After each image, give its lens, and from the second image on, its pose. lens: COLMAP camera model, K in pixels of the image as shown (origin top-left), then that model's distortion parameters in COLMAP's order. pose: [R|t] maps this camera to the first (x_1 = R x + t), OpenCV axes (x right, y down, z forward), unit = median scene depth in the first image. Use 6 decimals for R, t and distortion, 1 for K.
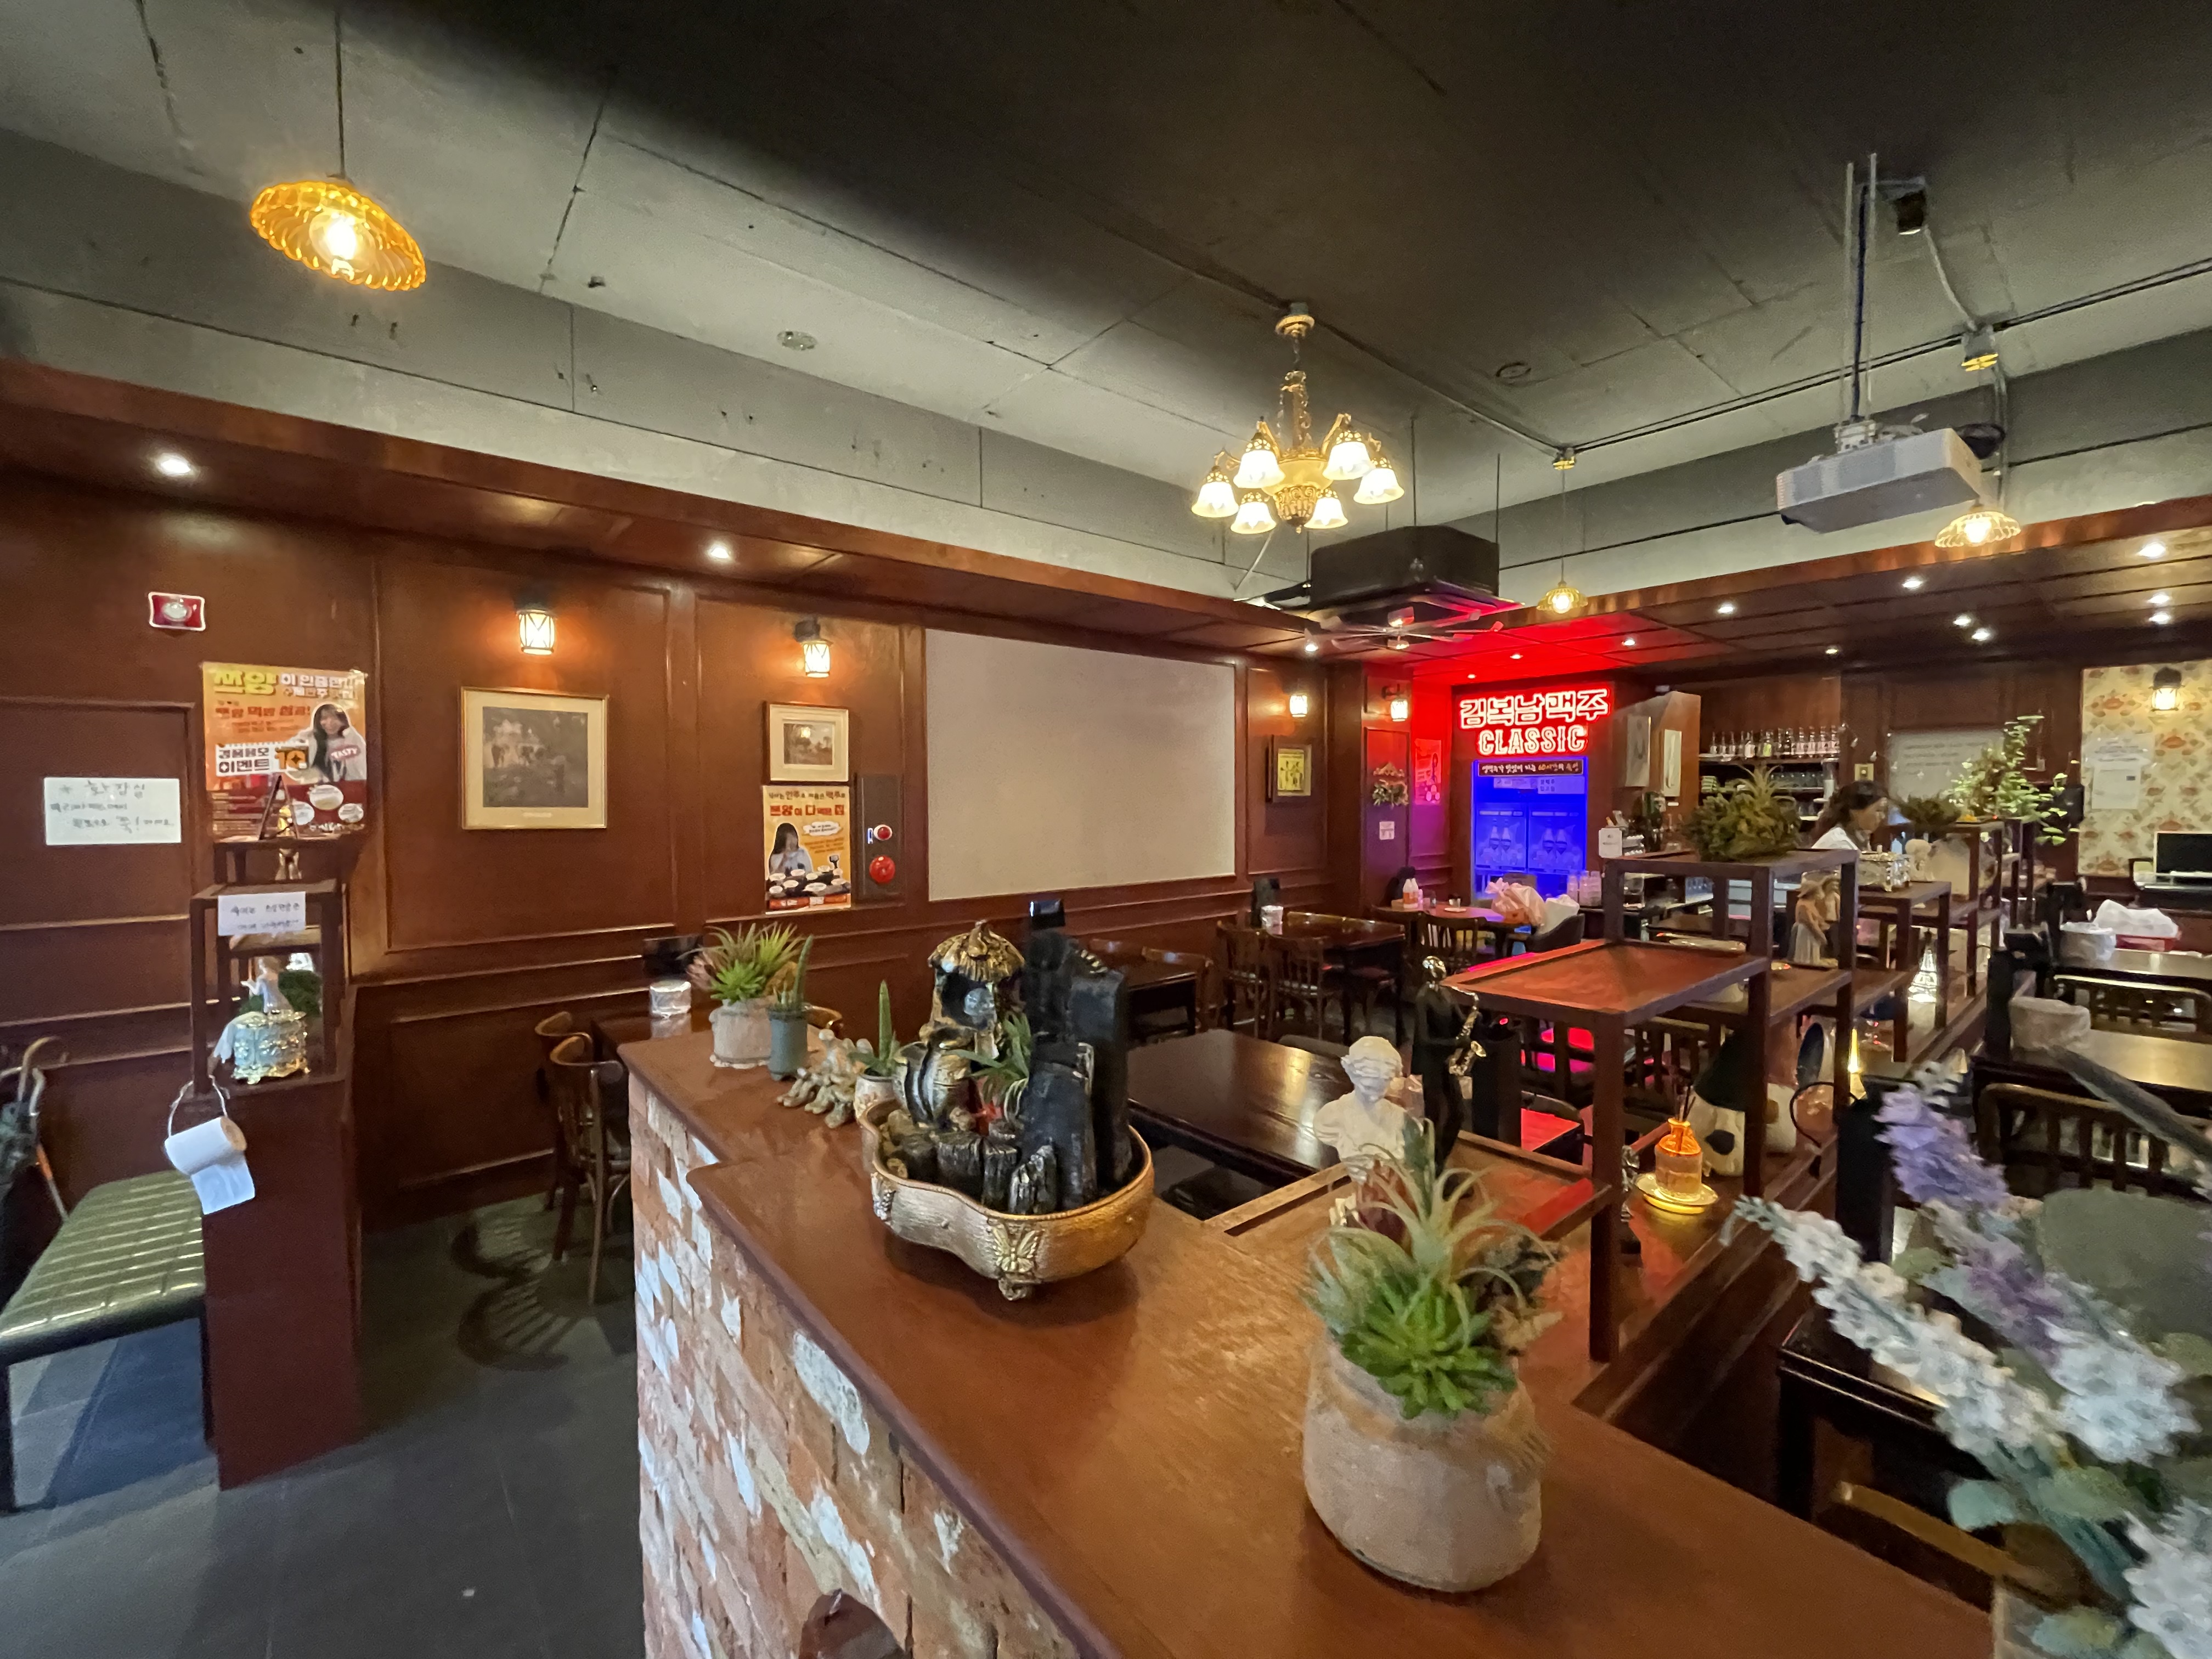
lens RADIAL K [[898.8, 0, 1106.0], [0, 898.8, 829.5], [0, 0, 1]] dist [0.000045, -0.000087]
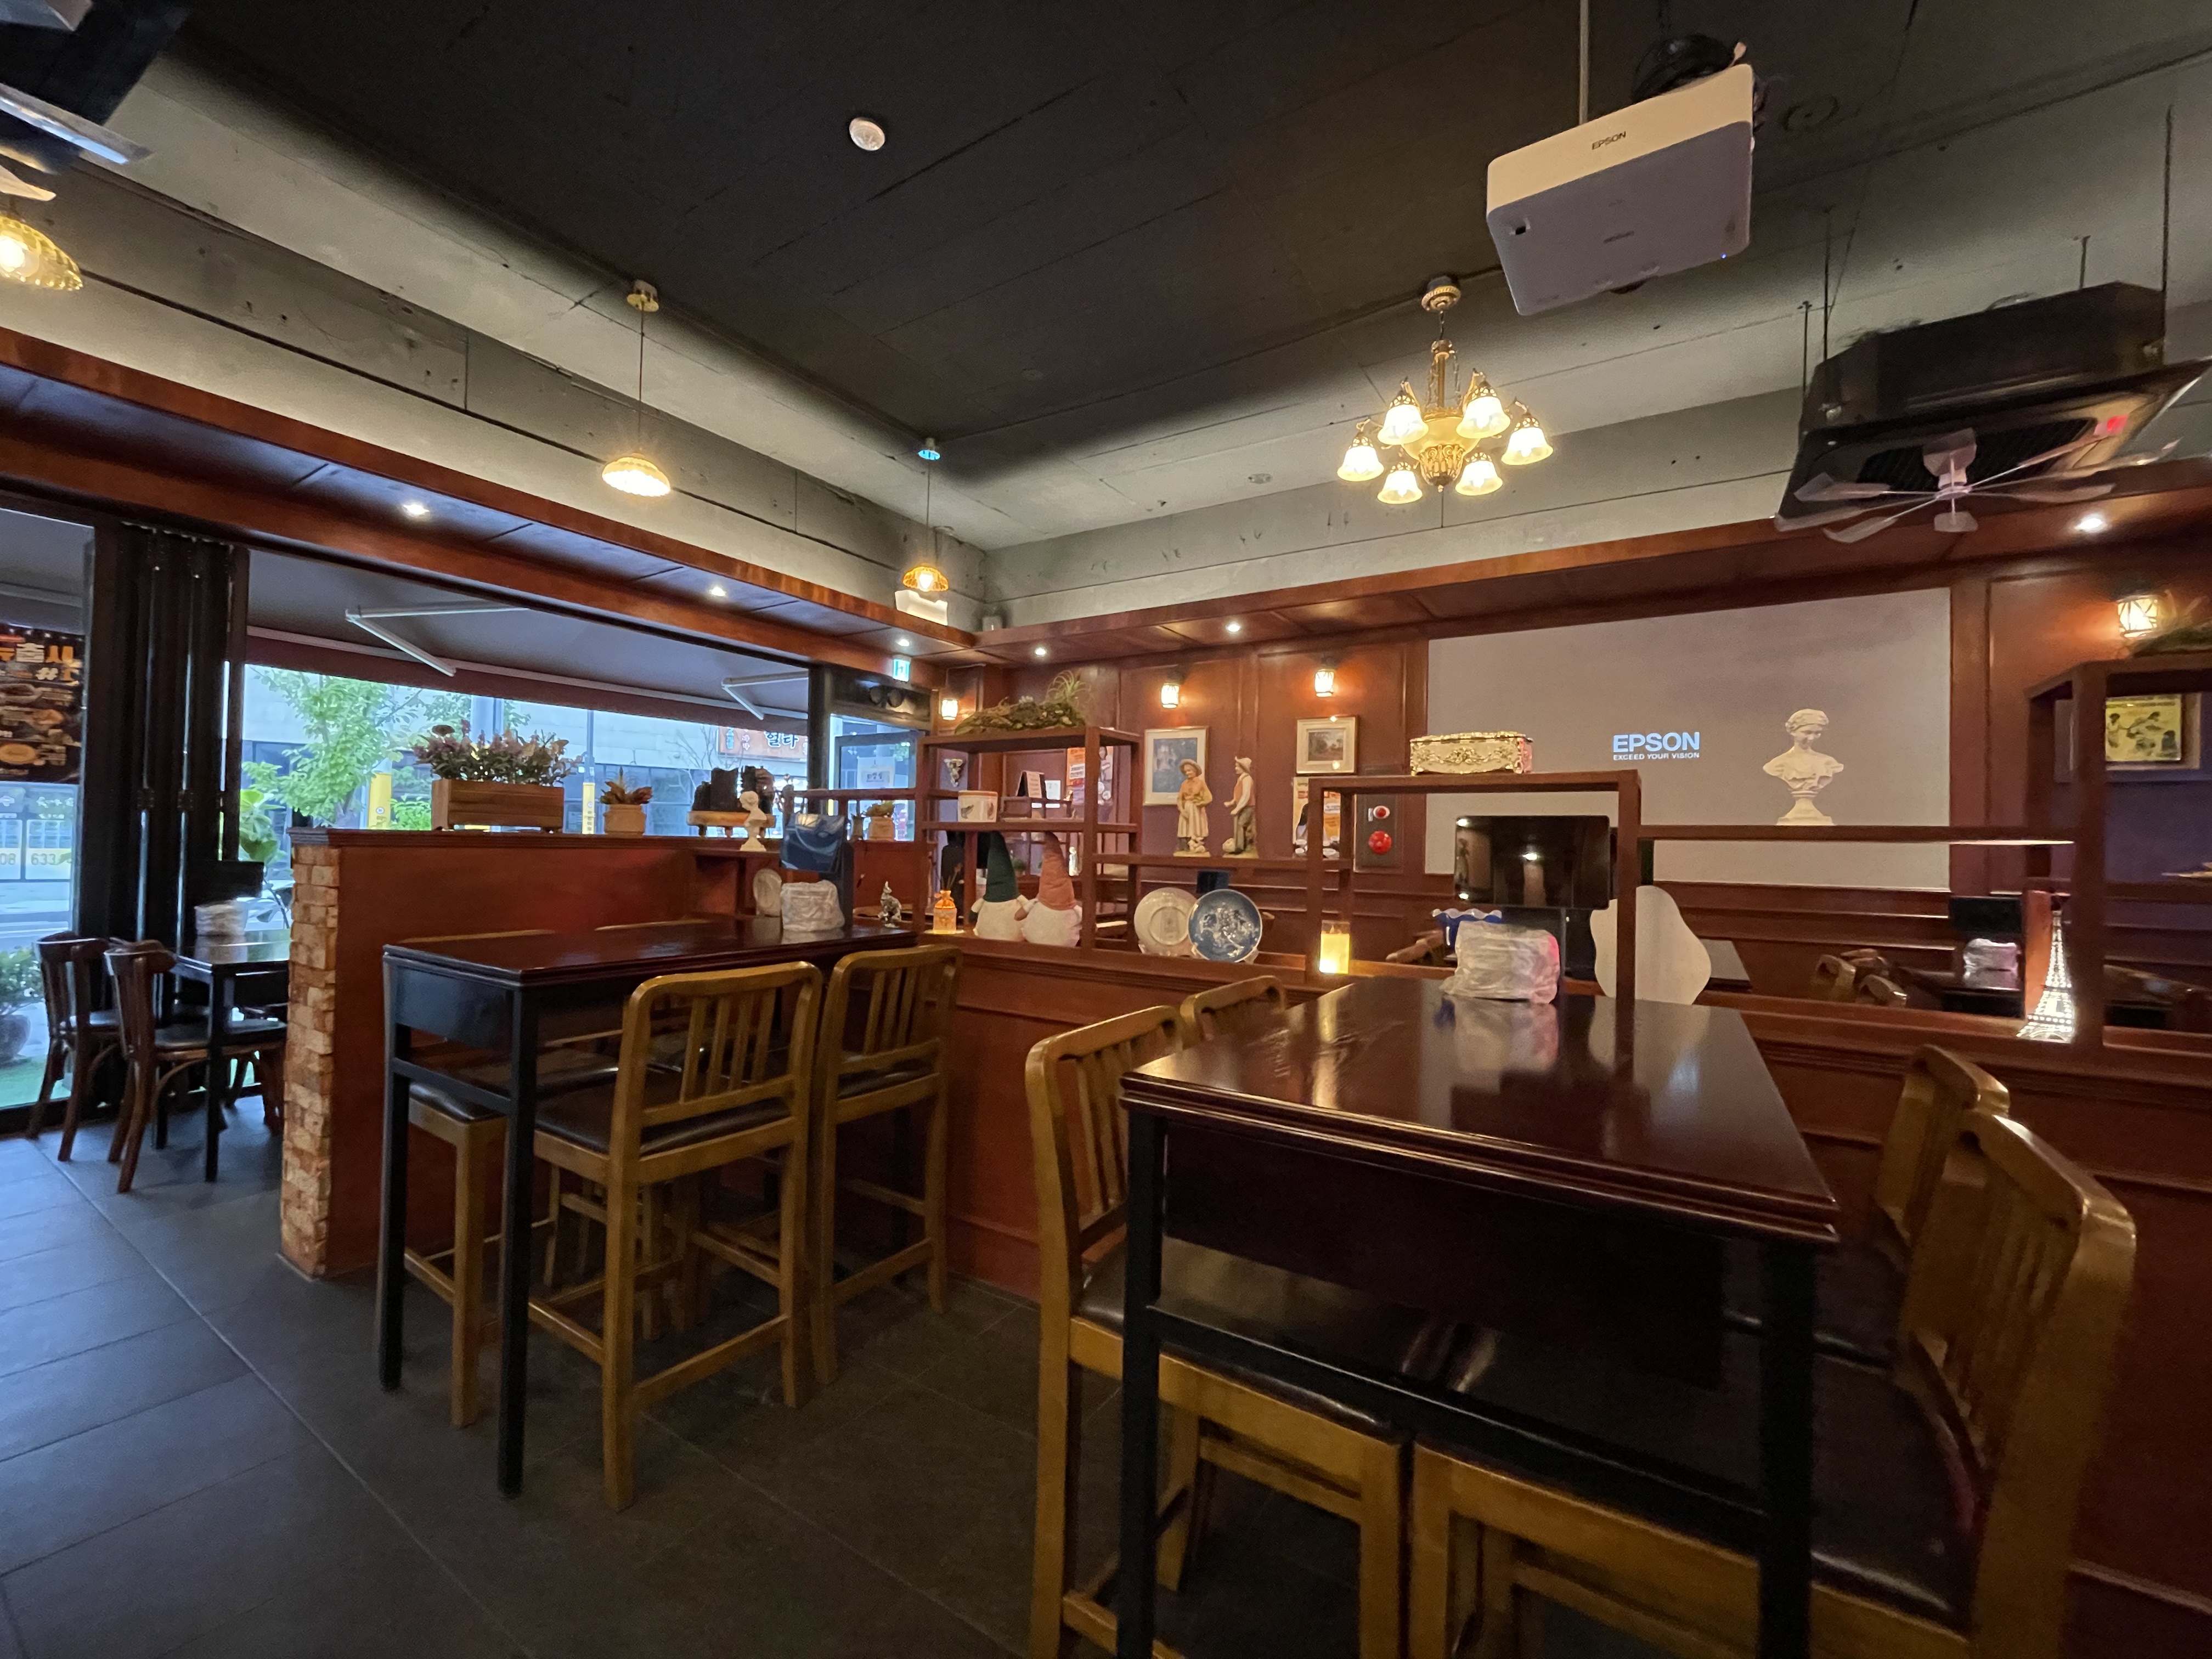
lens RADIAL K [[898.8, 0, 1106.0], [0, 898.8, 829.5], [0, 0, 1]] dist [0.000045, -0.000087]
pose [[0.304710, -0.008861, -0.952404, 0.787487], [-0.061189, 0.997709, -0.028859, 0.083177], [0.950478, 0.067070, 0.303469, 0.258681]]
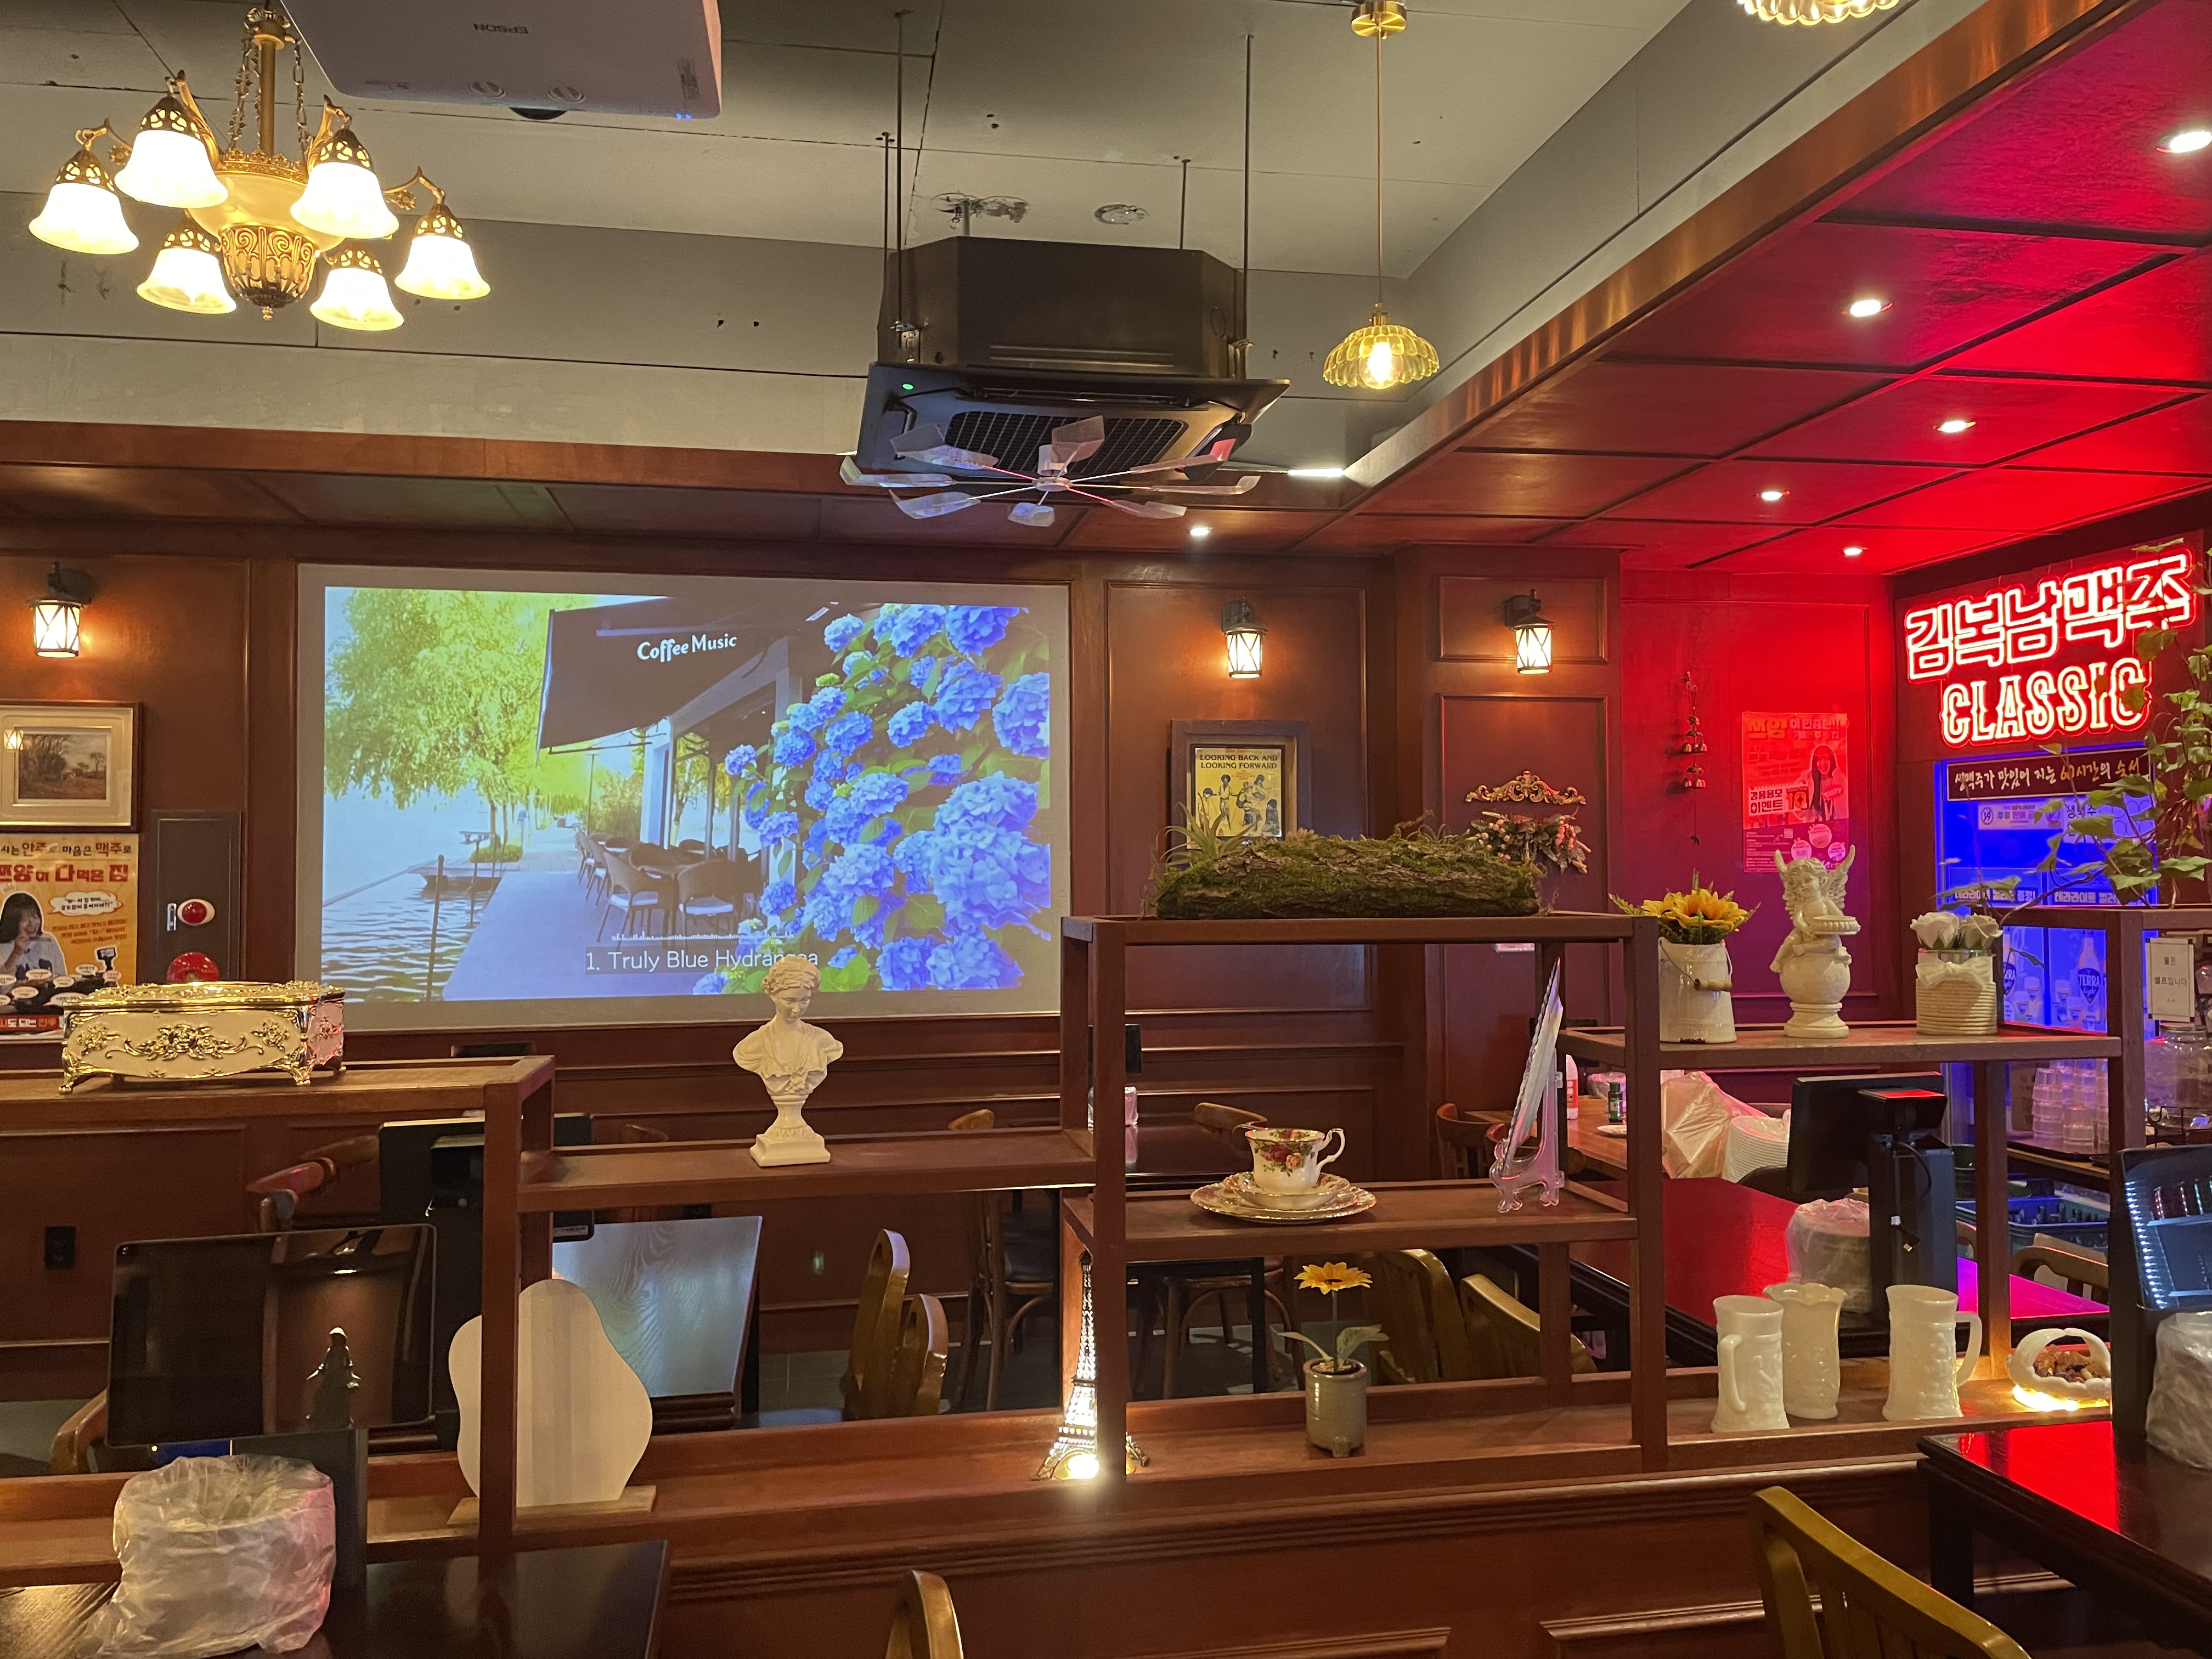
lens RADIAL K [[1658.7, 0, 1118.5], [0, 1658.7, 810.9], [0, 0, 1]] dist [0.064473, -0.095976]
pose [[0.873462, -0.017203, -0.486588, 0.790680], [-0.016581, 0.997745, -0.065038, -0.001398], [0.486610, 0.064876, 0.871207, 0.322457]]
